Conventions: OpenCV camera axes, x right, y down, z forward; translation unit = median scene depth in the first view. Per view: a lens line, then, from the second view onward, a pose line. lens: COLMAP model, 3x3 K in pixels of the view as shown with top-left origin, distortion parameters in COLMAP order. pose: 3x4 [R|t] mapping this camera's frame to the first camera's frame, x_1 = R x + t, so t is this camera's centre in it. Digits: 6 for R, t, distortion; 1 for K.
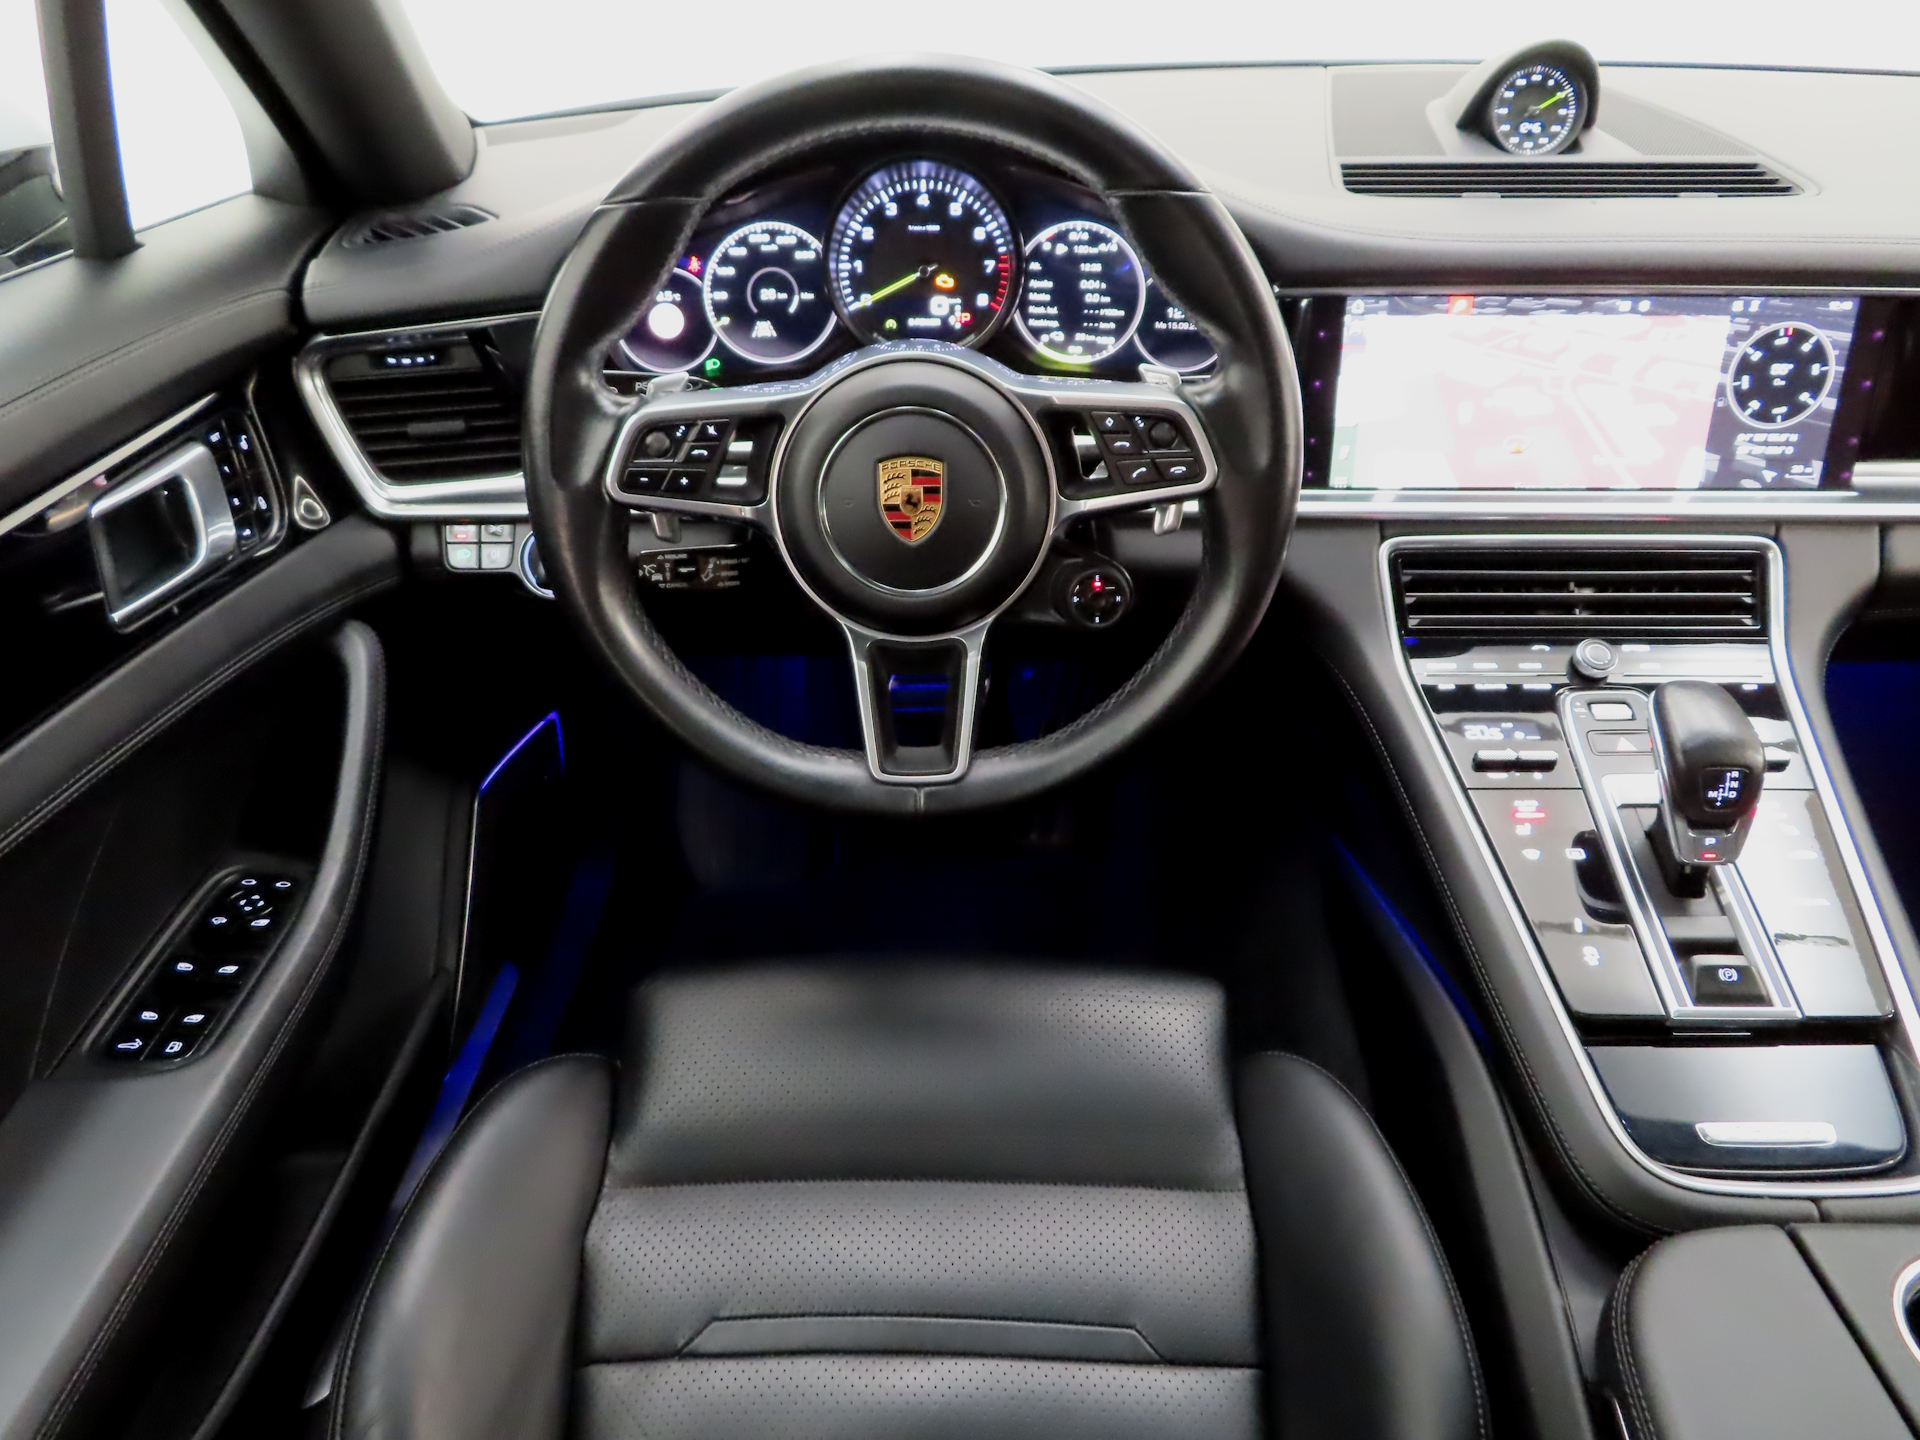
lens RADIAL K [[1380.6, 0, 956.5], [0, 1380.6, 732.2], [0, 0, 1]] dist [-0.010264, 0.007728]
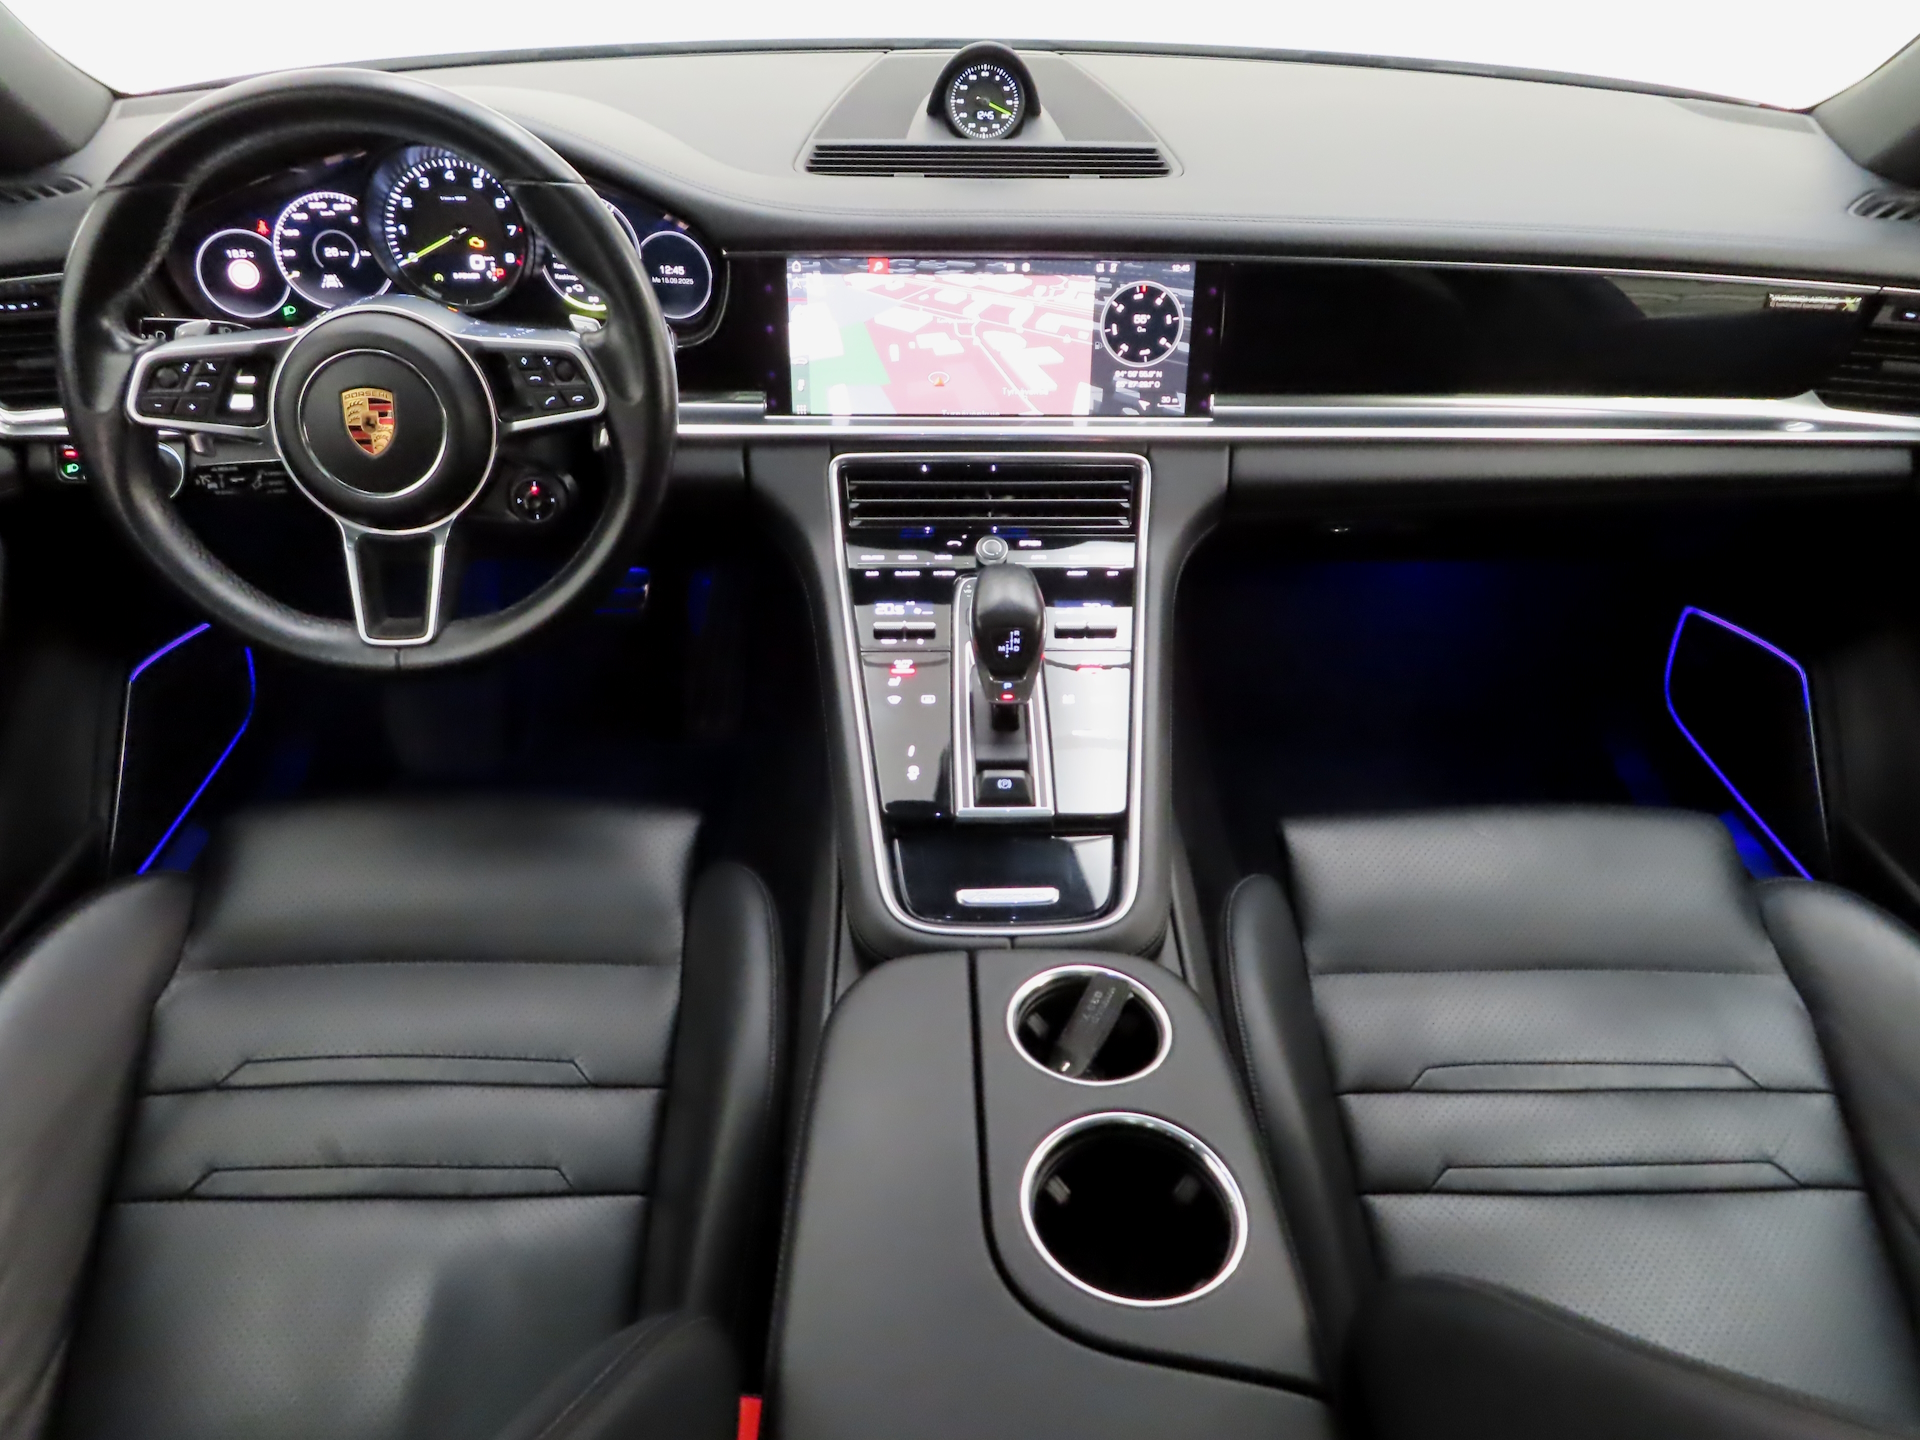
lens RADIAL K [[1380.6, 0, 956.5], [0, 1380.6, 732.2], [0, 0, 1]] dist [-0.010264, 0.007728]
pose [[0.998880, -0.008284, 0.046593, 0.364158], [0.006099, 0.998884, 0.046840, 0.051531], [-0.046929, -0.046503, 0.997815, -0.259170]]
